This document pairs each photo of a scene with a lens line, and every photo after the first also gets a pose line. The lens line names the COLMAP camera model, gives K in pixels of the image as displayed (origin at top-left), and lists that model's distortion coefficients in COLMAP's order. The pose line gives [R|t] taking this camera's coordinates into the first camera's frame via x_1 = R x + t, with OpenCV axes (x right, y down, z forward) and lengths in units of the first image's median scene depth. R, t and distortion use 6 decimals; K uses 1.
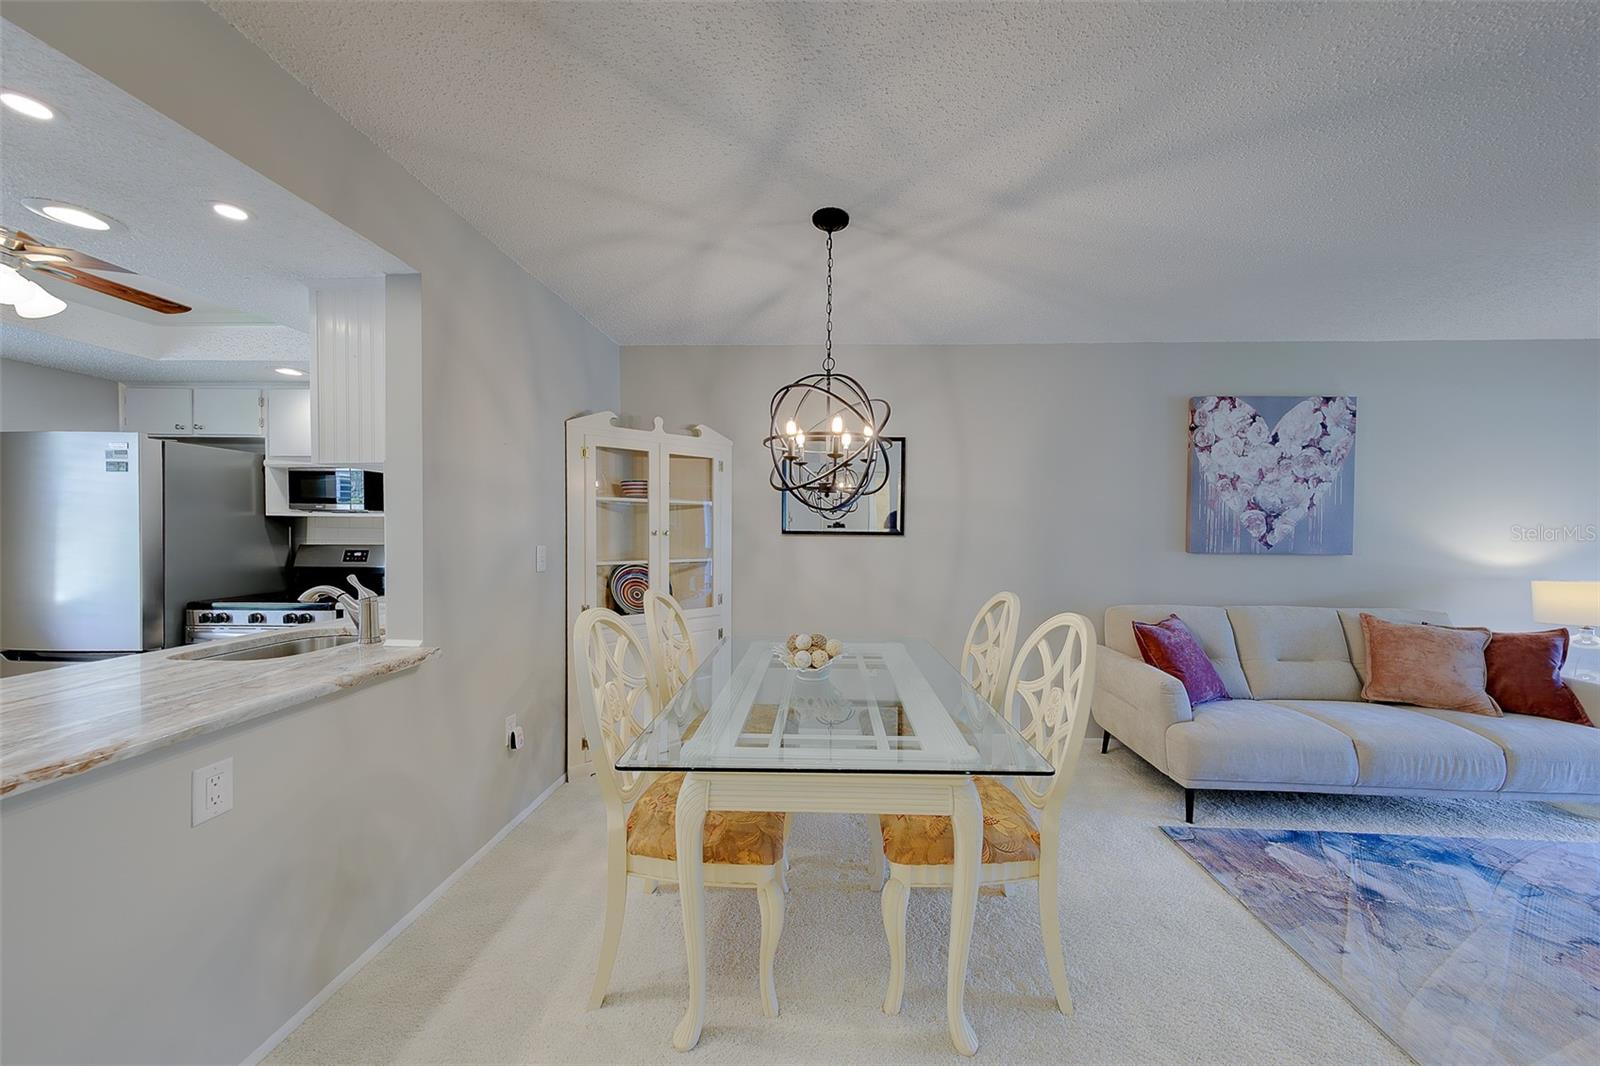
lens RADIAL K [[544.2, 0, 810.6], [0, 544.2, 539.1], [0, 0, 1]] dist [0.002959, 0.000098]
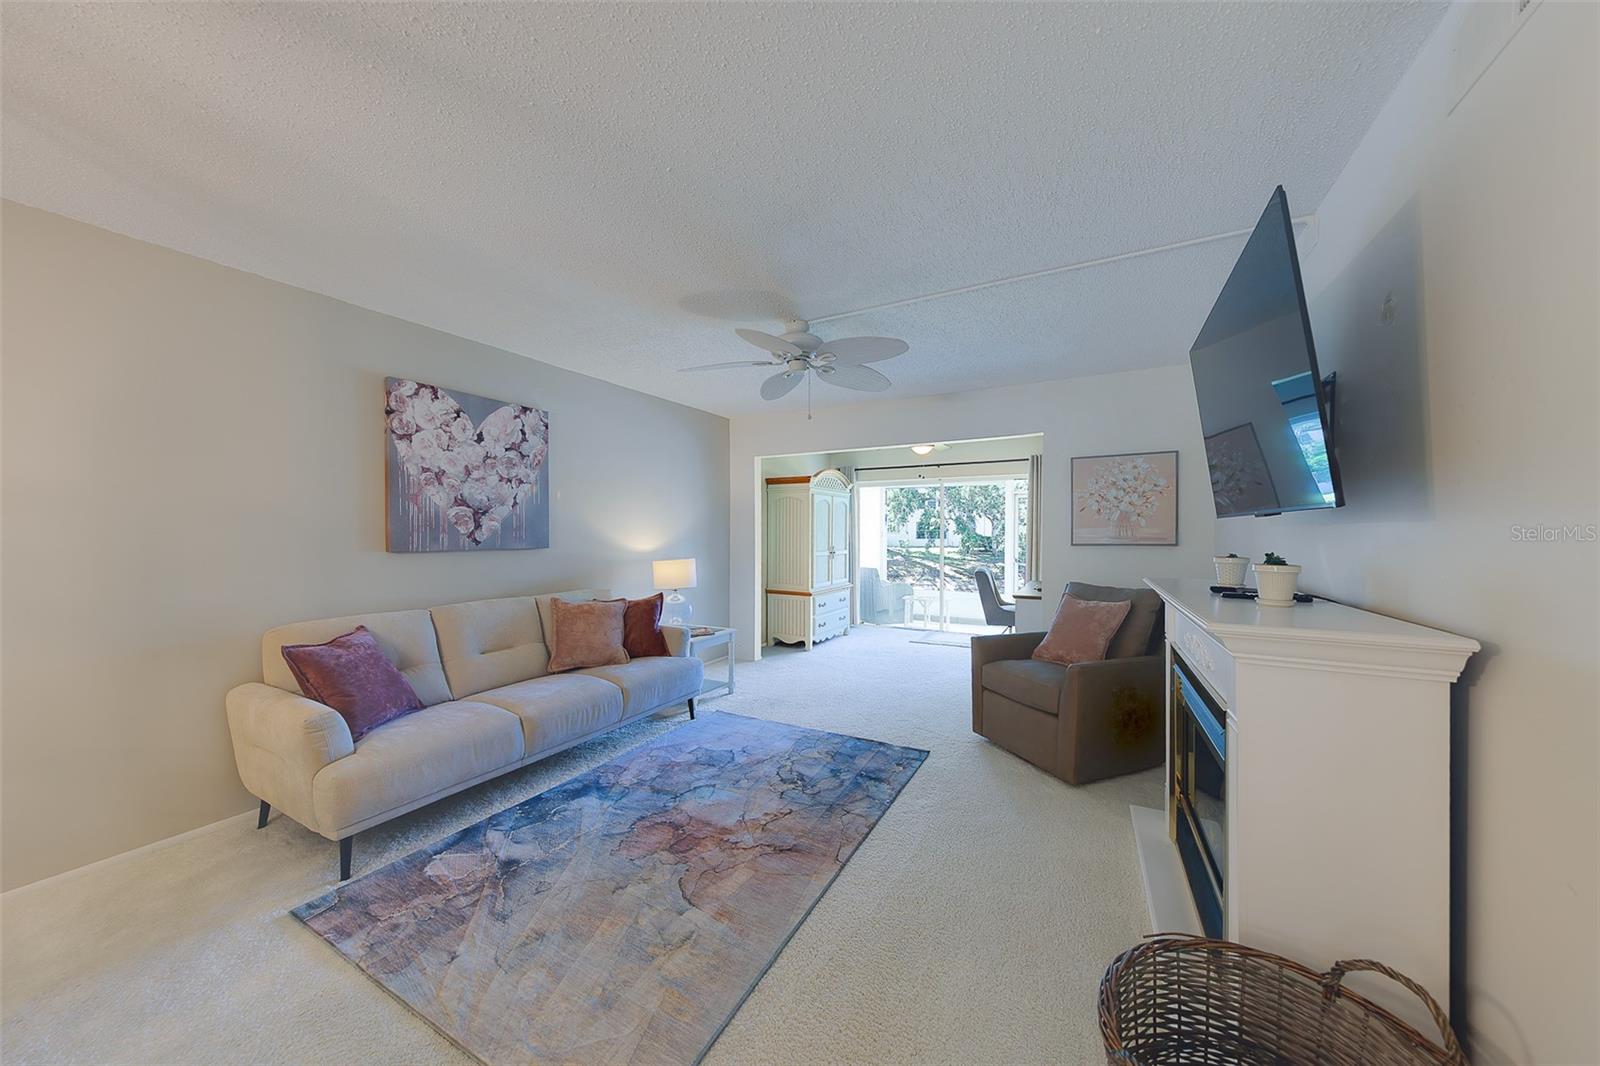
lens RADIAL K [[534.4, 0, 818.0], [0, 534.4, 536.1], [0, 0, 1]] dist [0.001124, -0.000079]
pose [[0.424500, -0.016438, 0.905279, 0.249243], [0.017105, 0.999802, 0.010133, 0.002317], [-0.905267, 0.011183, 0.424697, -0.000462]]
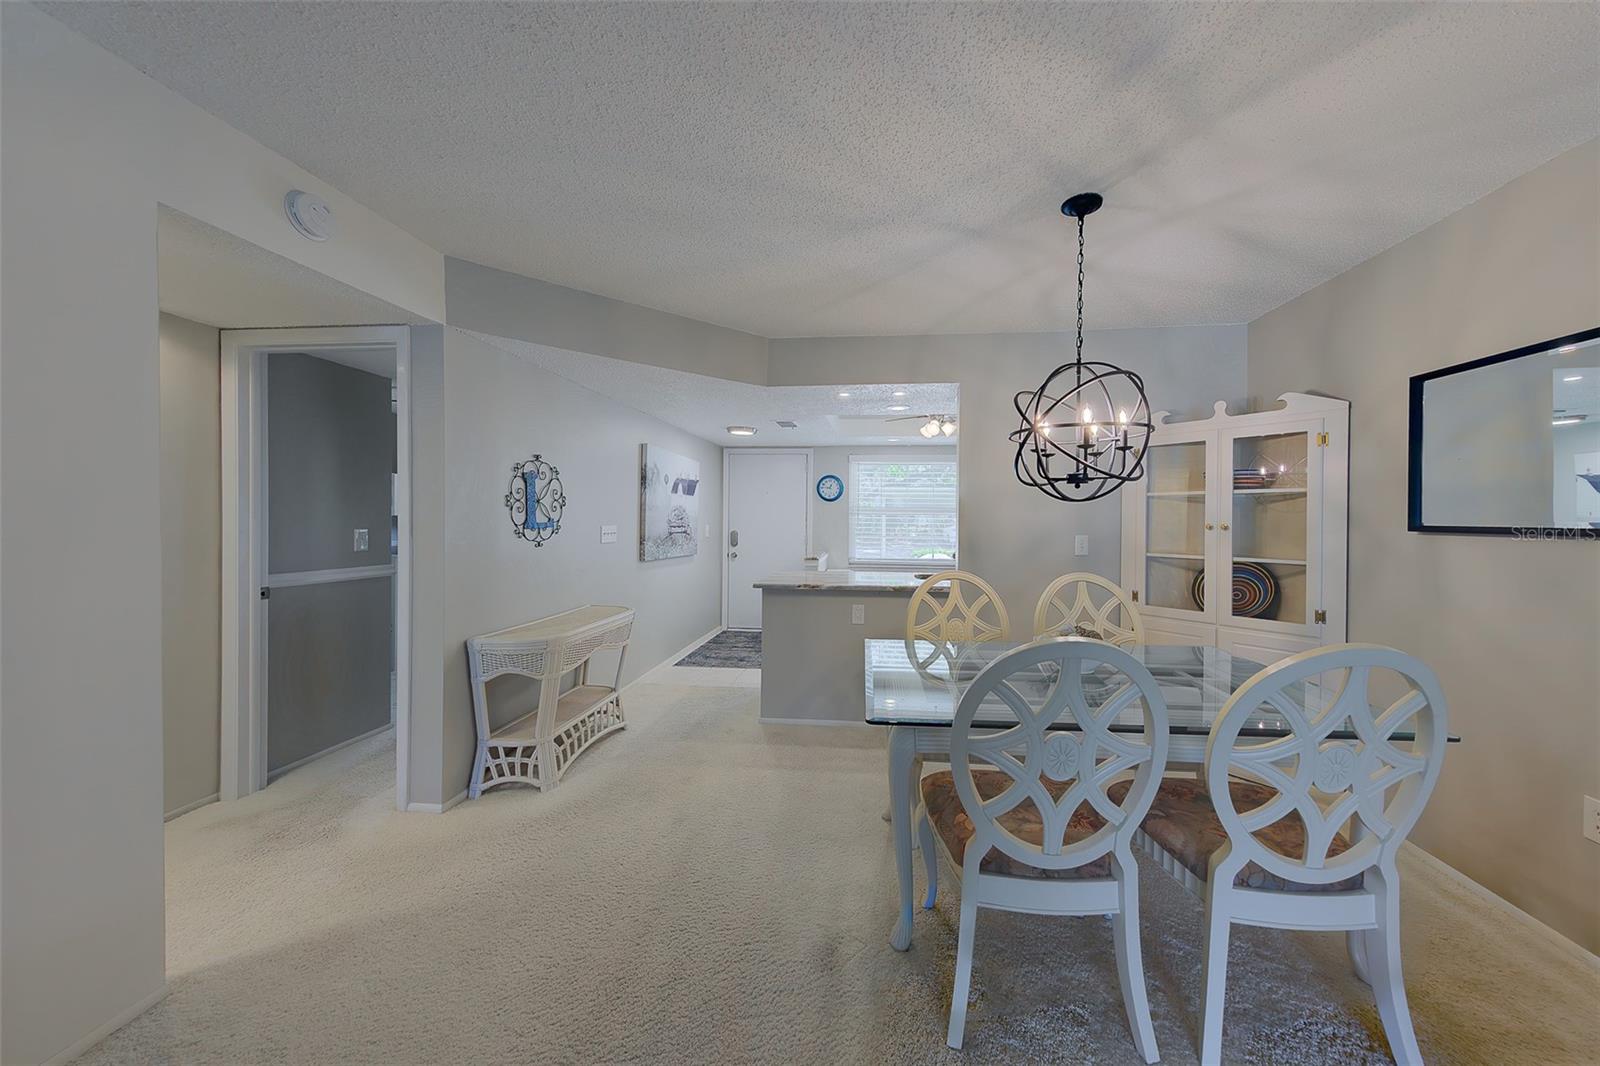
lens RADIAL K [[544.5, 0, 822.8], [0, 544.5, 513.9], [0, 0, 1]] dist [0.000841, 0.000014]
pose [[-0.069997, -0.017397, -0.997395, 0.789317], [-0.025488, 0.999553, -0.015646, -0.002316], [0.997222, 0.024326, -0.070410, 0.457263]]
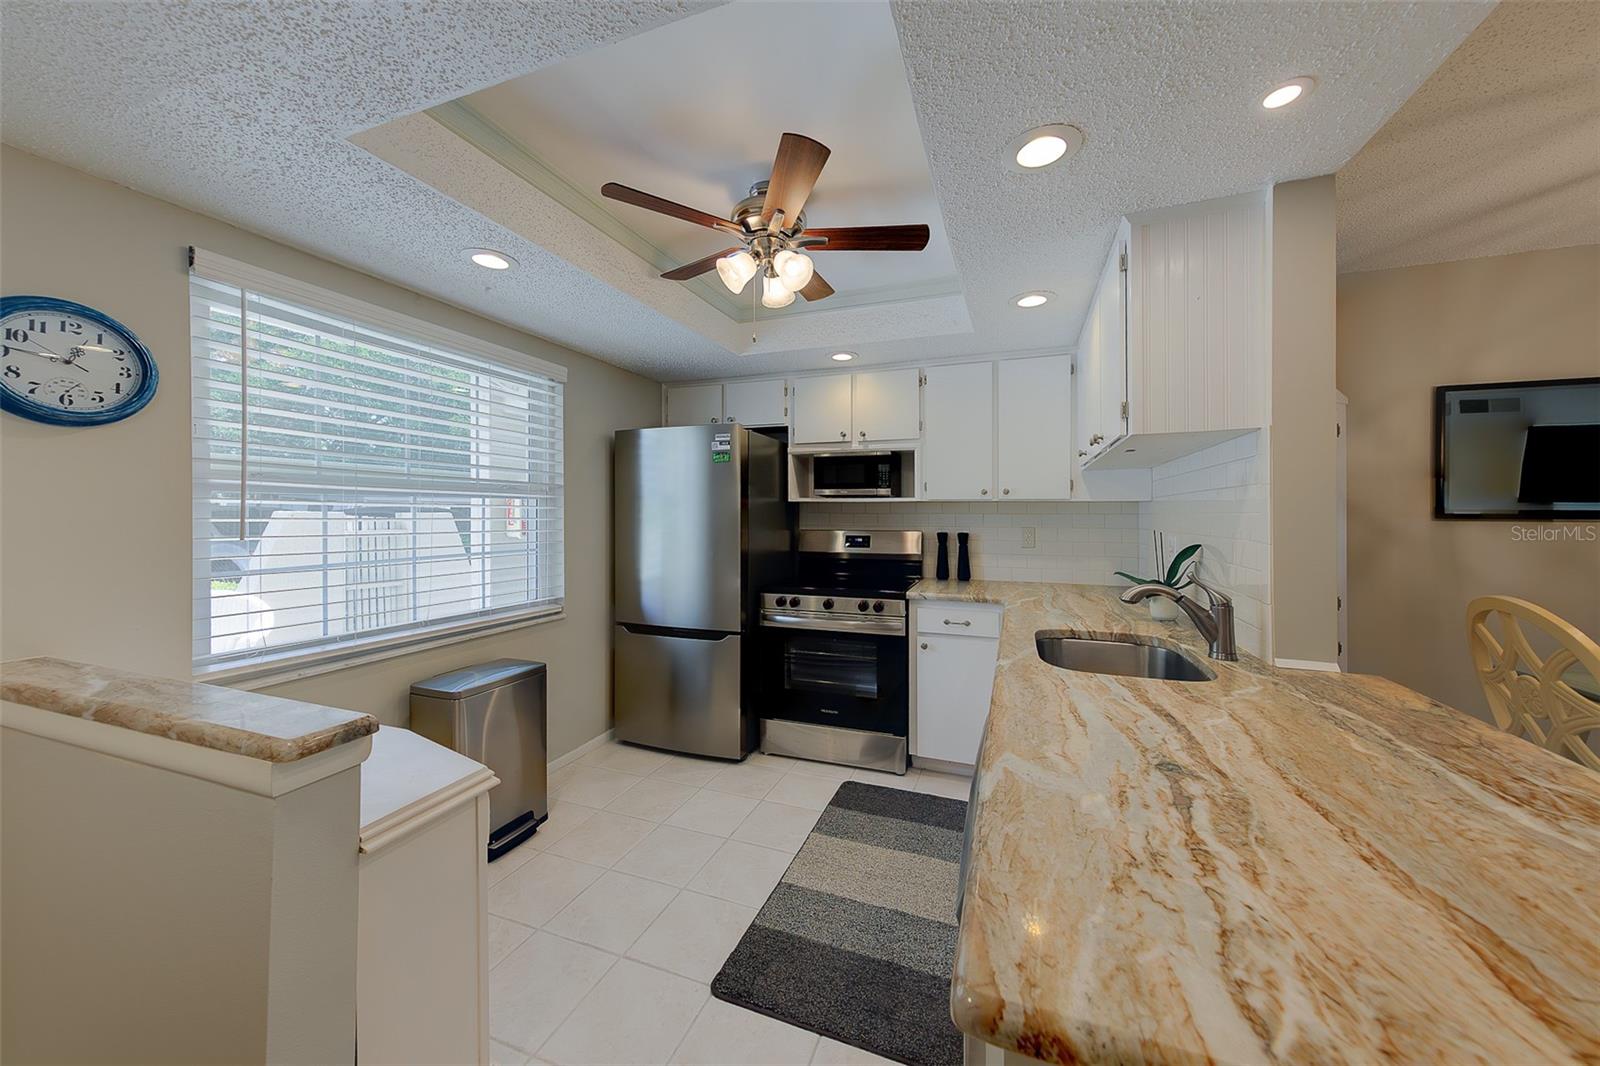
lens RADIAL K [[544.5, 0, 822.8], [0, 544.5, 513.9], [0, 0, 1]] dist [0.000841, 0.000014]
pose [[0.955031, -0.005030, -0.296464, -0.574271], [-0.000175, 0.999846, -0.017529, -0.001972], [0.296506, 0.016793, 0.954883, 0.038319]]
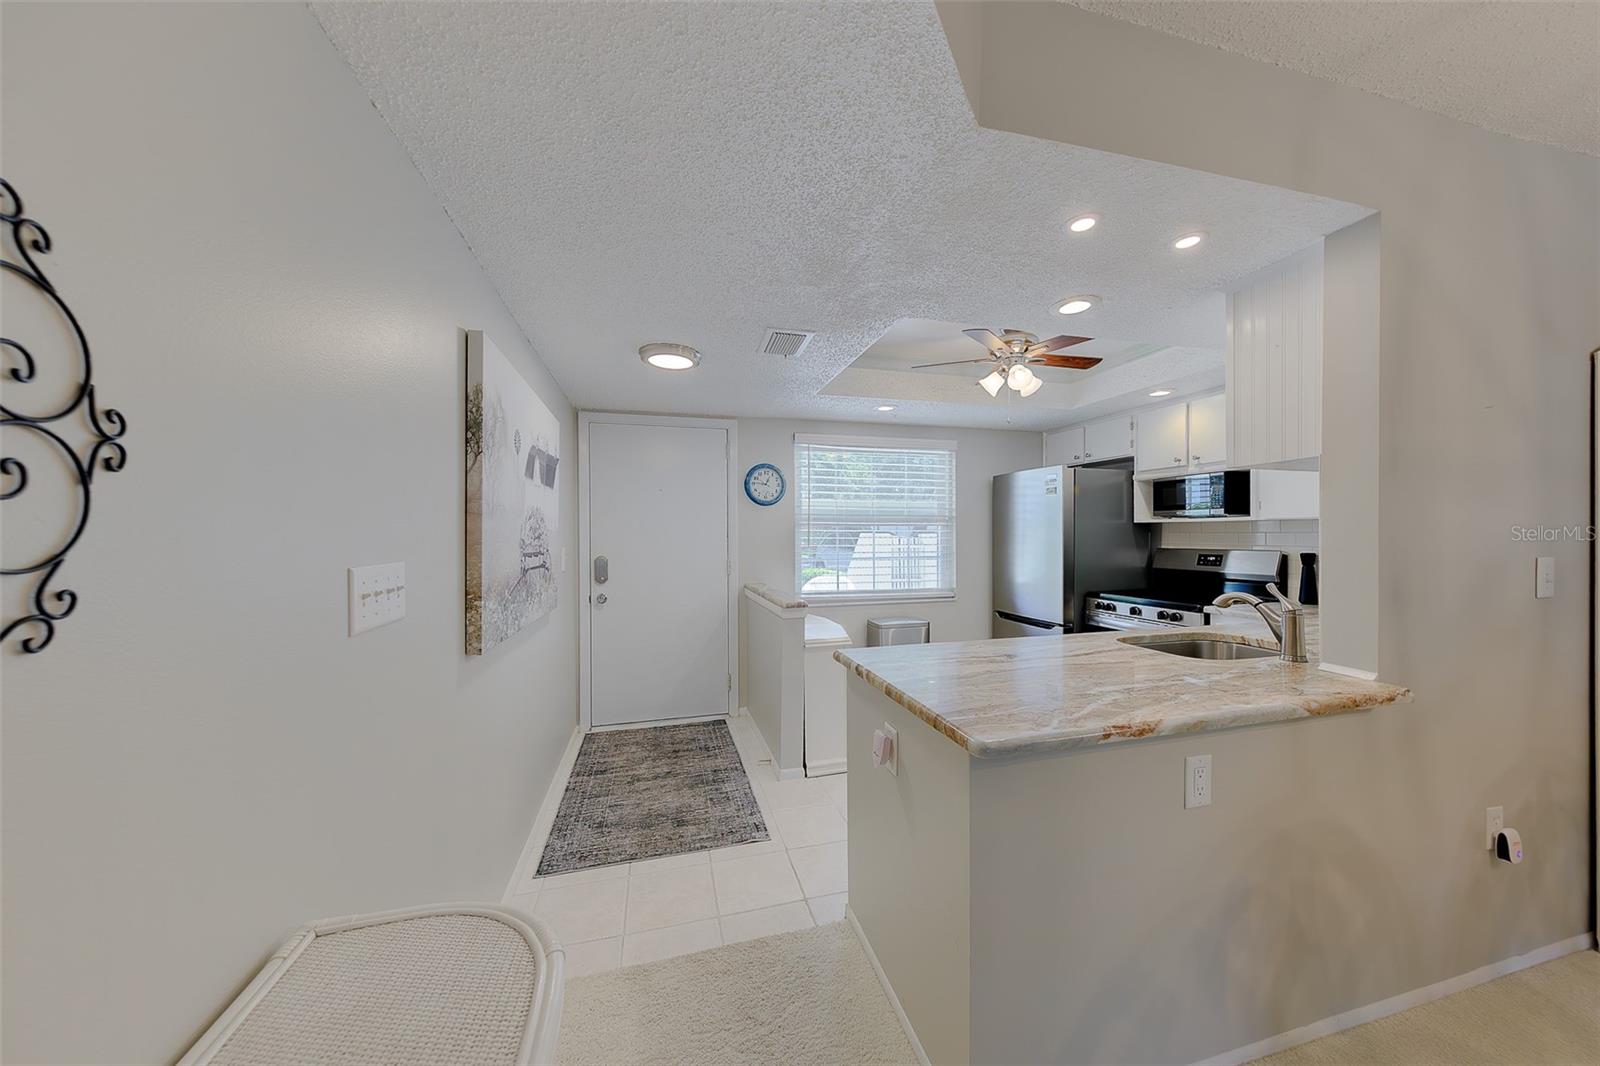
lens RADIAL K [[544.2, 0, 810.6], [0, 544.2, 539.1], [0, 0, 1]] dist [0.002959, 0.000098]
pose [[0.309342, 0.000655, -0.950951, -0.096362], [-0.007987, 0.999966, -0.001909, -0.000622], [0.950917, 0.008186, 0.309337, -0.014261]]
